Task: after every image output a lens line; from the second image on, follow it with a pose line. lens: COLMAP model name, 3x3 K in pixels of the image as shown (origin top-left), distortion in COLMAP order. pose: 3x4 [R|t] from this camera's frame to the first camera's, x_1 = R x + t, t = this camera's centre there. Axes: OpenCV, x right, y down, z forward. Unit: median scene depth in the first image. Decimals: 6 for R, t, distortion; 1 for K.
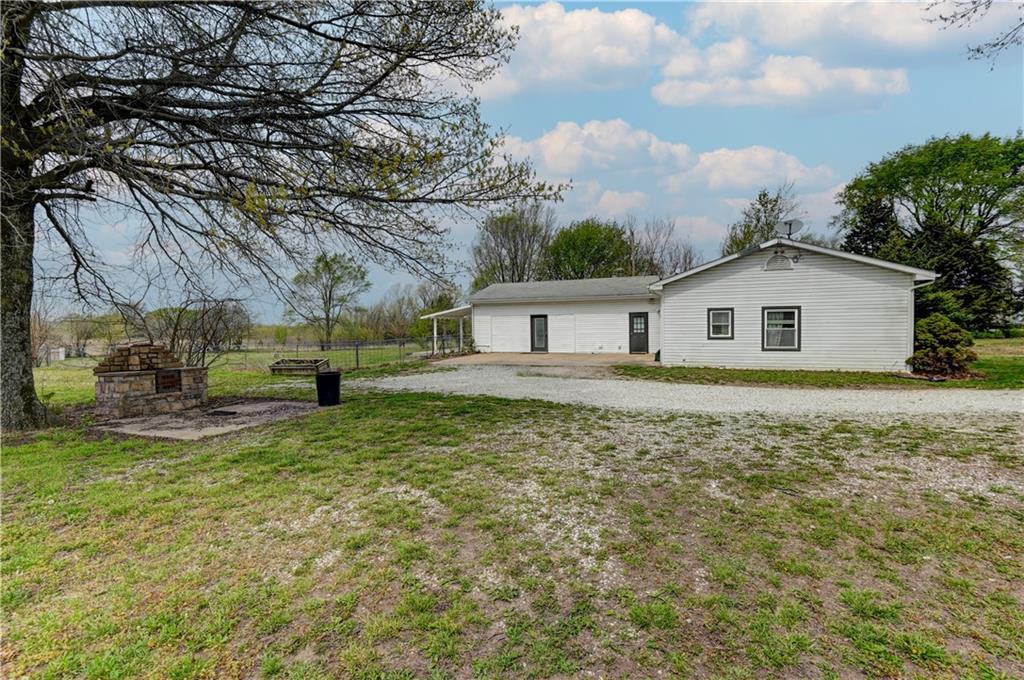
lens RADIAL K [[460.0, 0, 512.0], [0, 460.0, 340.0], [0, 0, 1]] dist [0.000056, 0.000264]
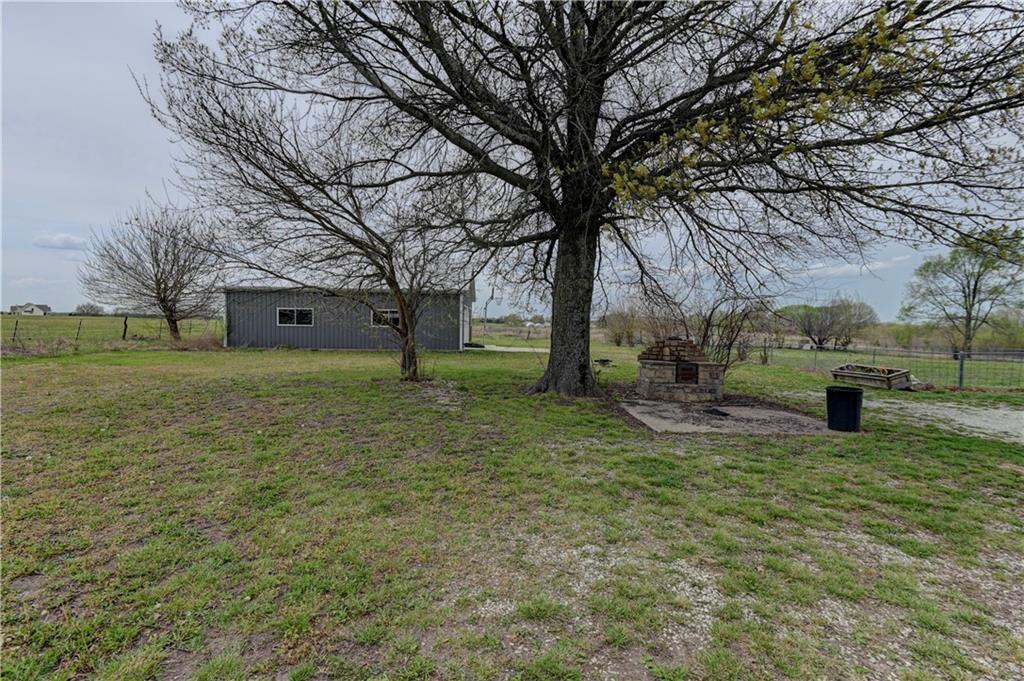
lens RADIAL K [[466.8, 0, 512.0], [0, 466.8, 340.5], [0, 0, 1]] dist [-0.015230, -0.000424]
pose [[0.383540, 0.056804, -0.921776, 0.097377], [-0.050909, 0.997889, 0.040312, -0.010213], [0.922120, 0.031466, 0.385622, 0.191446]]
